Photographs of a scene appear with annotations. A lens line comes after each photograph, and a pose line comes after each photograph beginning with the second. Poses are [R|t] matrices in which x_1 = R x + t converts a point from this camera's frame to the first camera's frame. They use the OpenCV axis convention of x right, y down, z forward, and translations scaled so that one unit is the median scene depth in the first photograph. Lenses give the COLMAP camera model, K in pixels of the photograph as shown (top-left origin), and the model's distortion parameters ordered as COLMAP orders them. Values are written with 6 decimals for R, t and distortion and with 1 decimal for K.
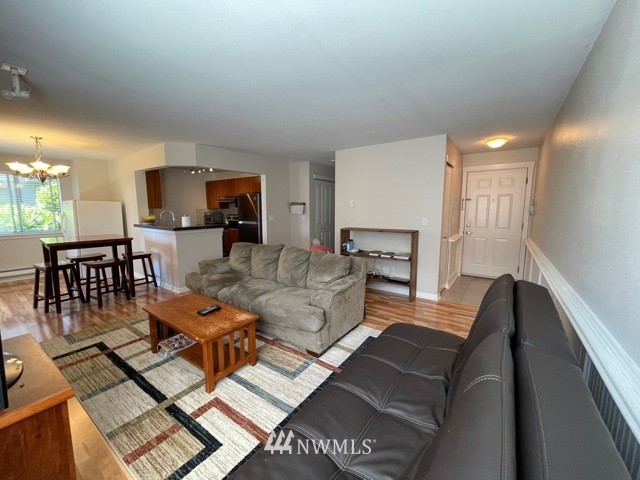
lens RADIAL K [[260.1, 0, 321.1], [0, 260.1, 240.3], [0, 0, 1]] dist [-0.001741, 0.000018]
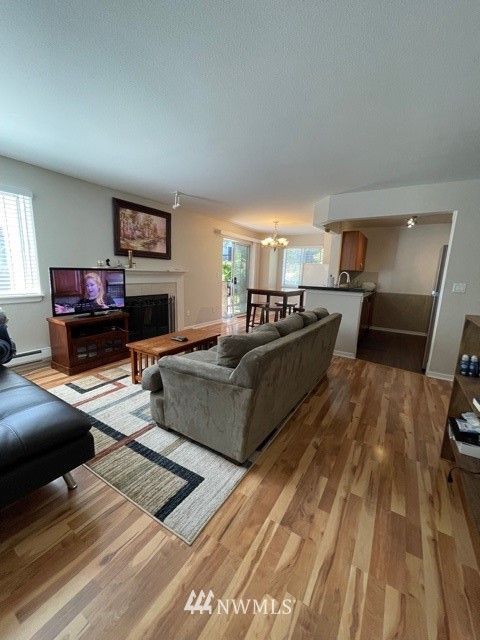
lens RADIAL K [[260.1, 0, 240.4], [0, 260.1, 318.7], [0, 0, 1]] dist [-0.001741, 0.000018]
pose [[0.058634, 0.183993, -0.981177, 0.328181], [-0.158206, 0.972160, 0.172848, -0.042647], [0.985664, 0.145093, 0.086111, 0.463598]]
